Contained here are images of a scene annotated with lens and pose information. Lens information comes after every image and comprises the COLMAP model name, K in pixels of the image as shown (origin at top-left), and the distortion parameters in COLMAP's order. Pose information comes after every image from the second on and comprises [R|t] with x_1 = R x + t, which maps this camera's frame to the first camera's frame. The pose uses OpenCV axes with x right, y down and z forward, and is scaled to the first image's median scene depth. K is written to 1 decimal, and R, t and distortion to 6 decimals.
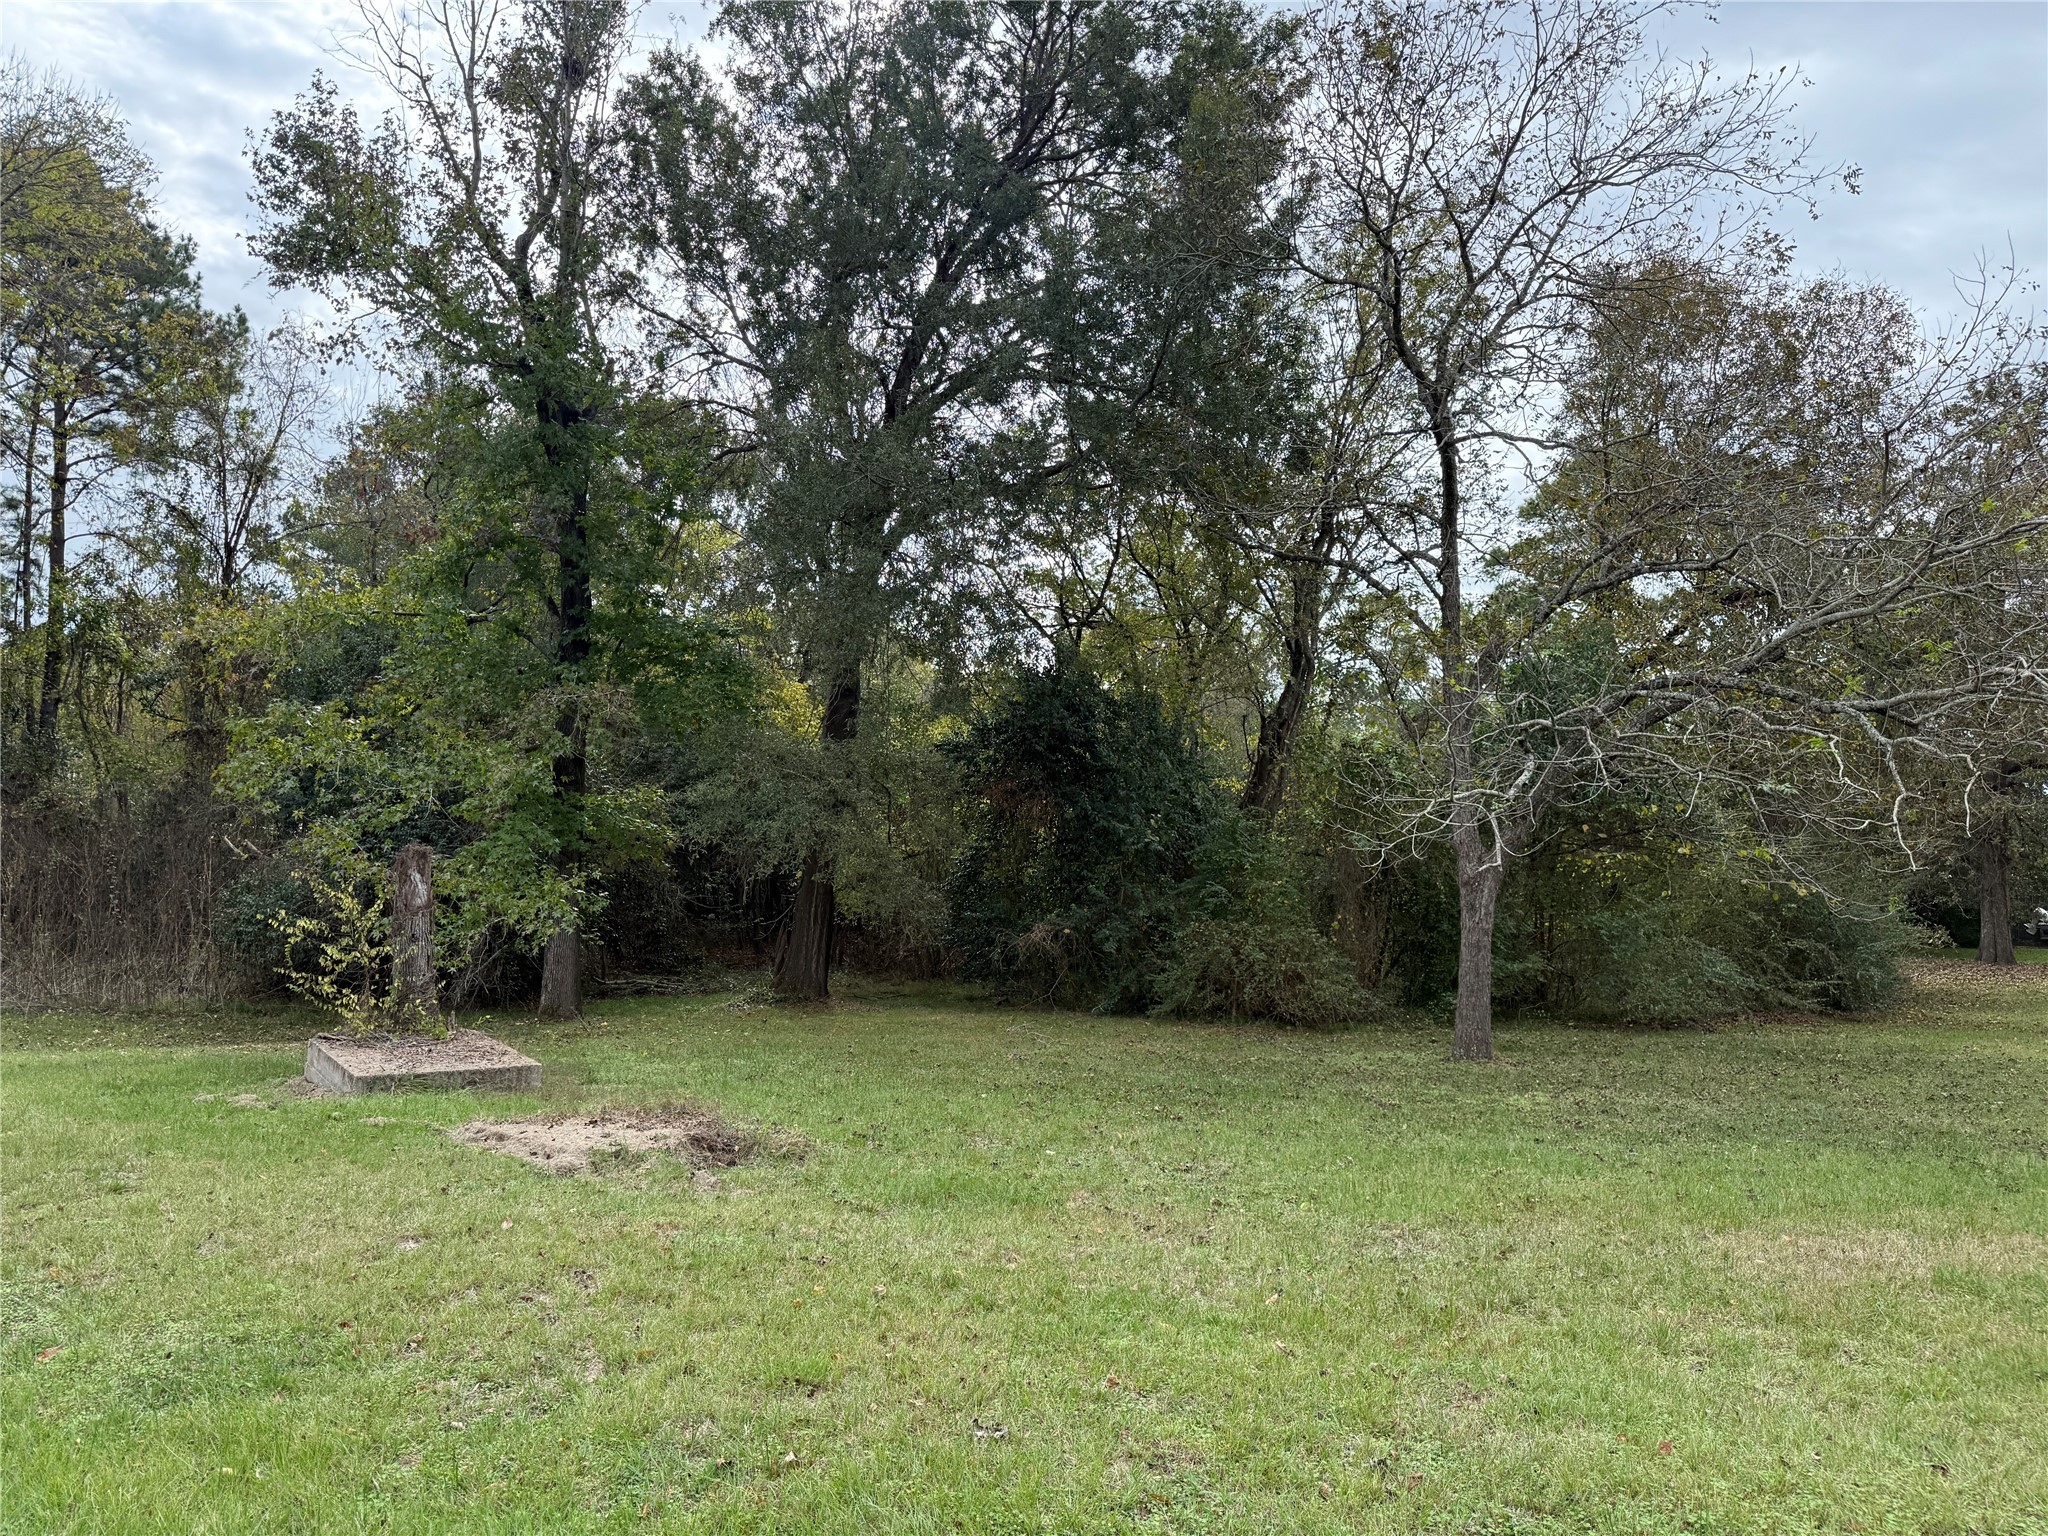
lens RADIAL K [[1441.8, 0, 1021.1], [0, 1441.8, 782.9], [0, 0, 1]] dist [0.039189, -0.054365]
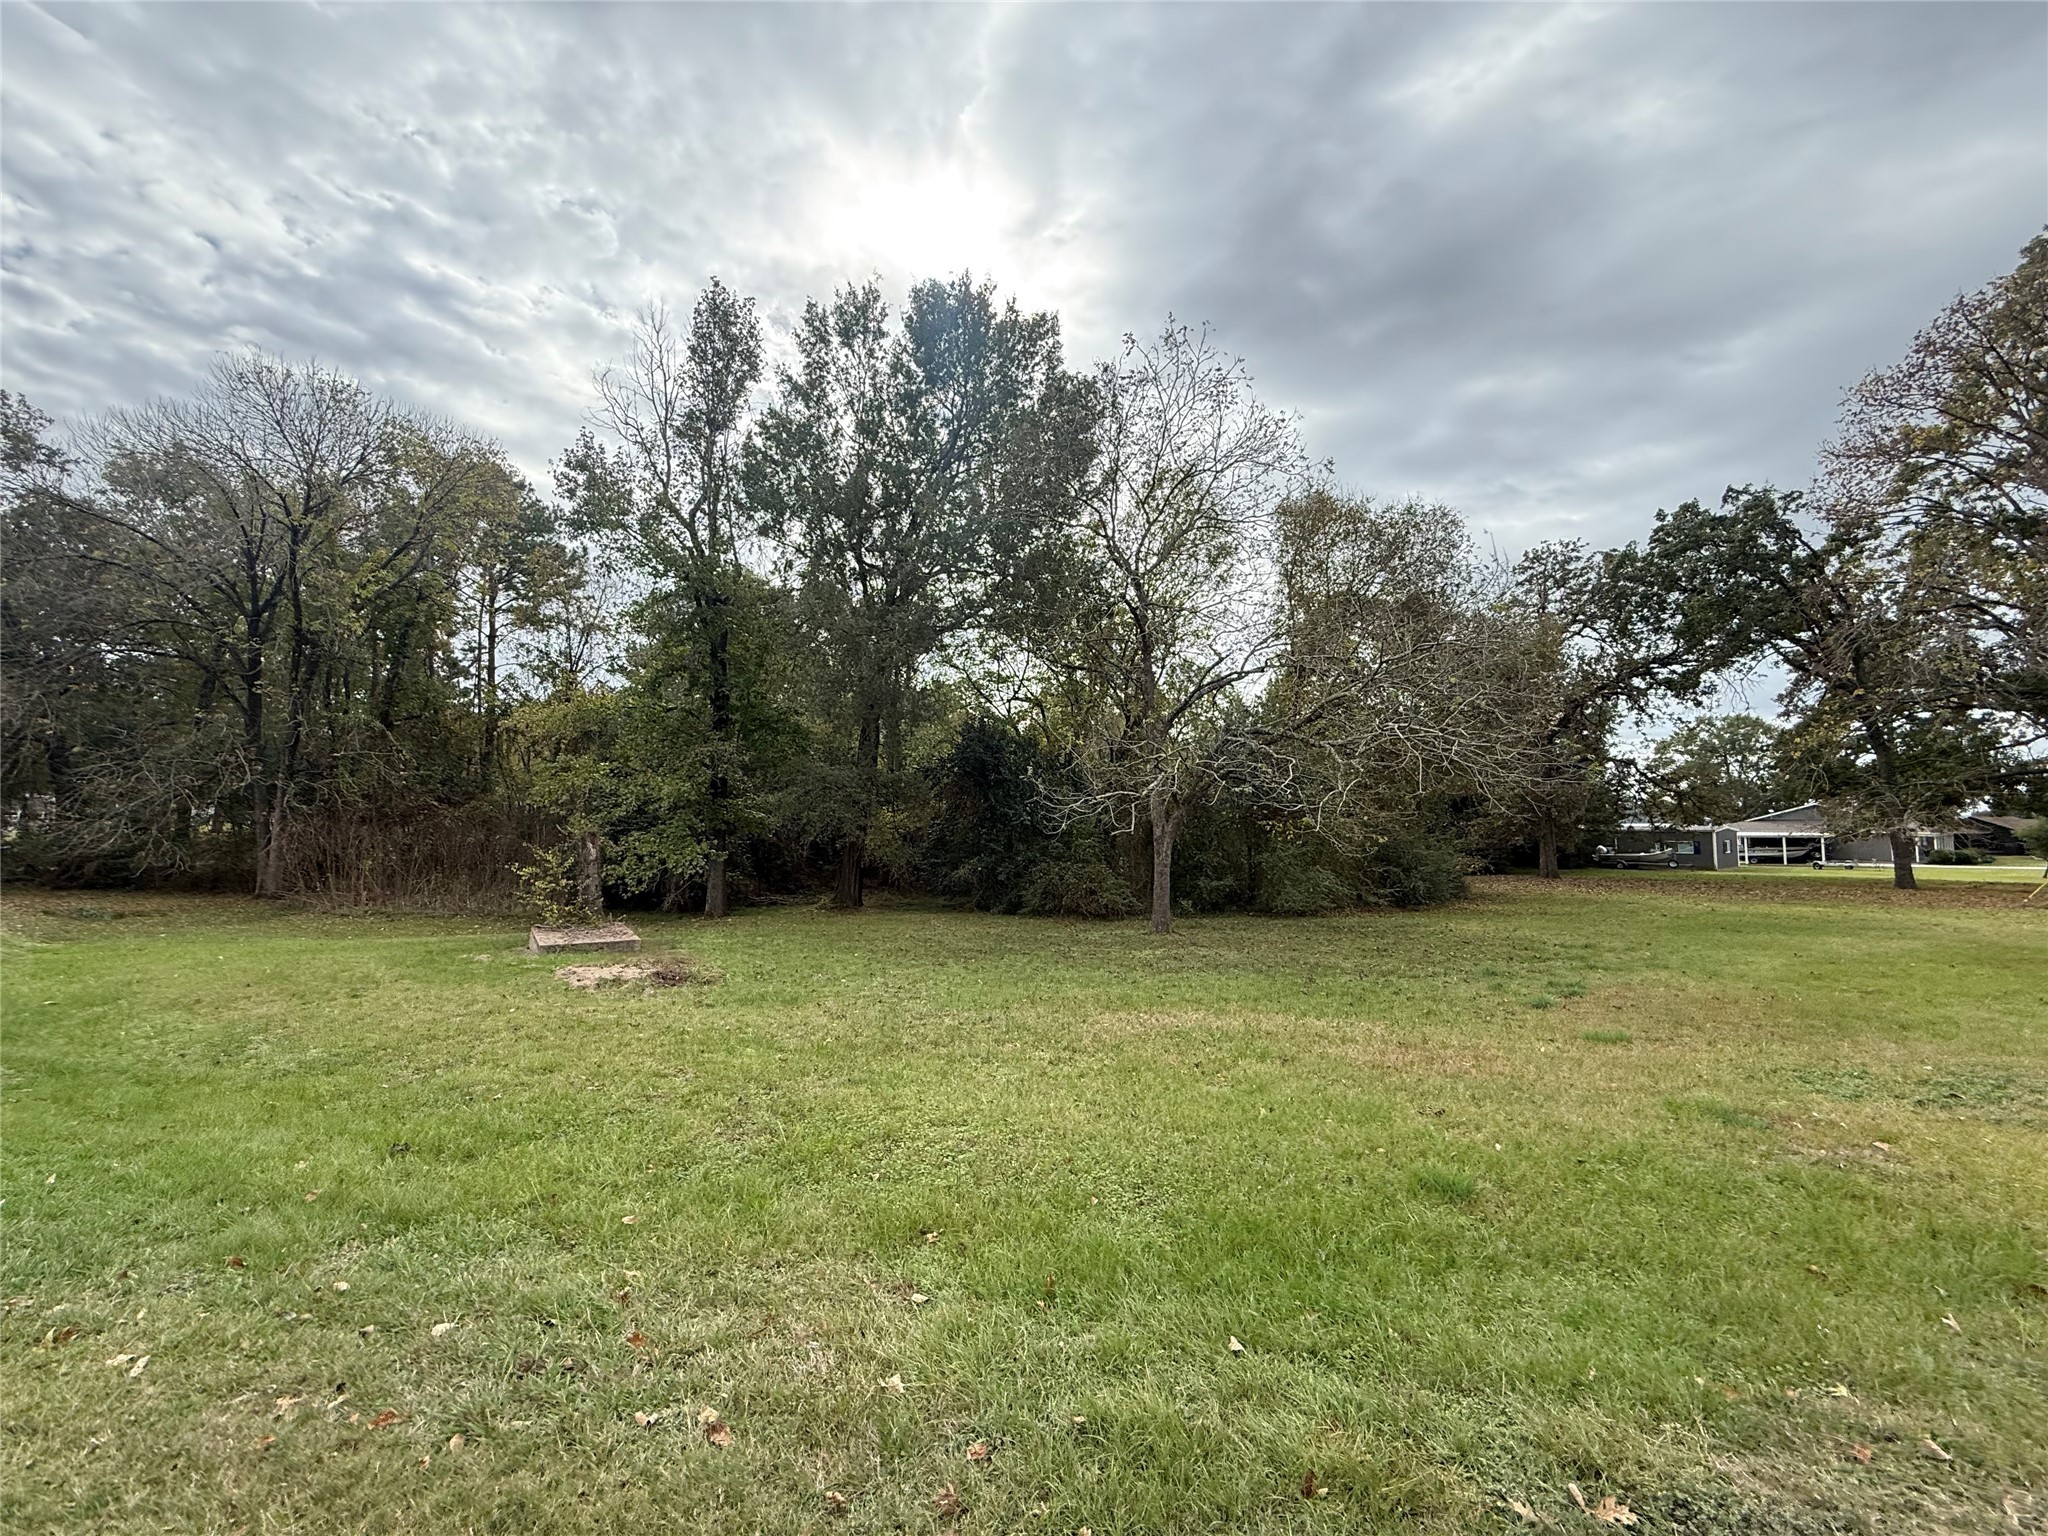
lens RADIAL K [[814.0, 0, 1020.0], [0, 814.0, 773.6], [0, 0, 1]] dist [0.000434, 0.000211]
pose [[0.998662, -0.019665, -0.047825, 0.131305], [0.019066, 0.999734, -0.012964, -0.004447], [0.048067, 0.012034, 0.998772, -0.048973]]
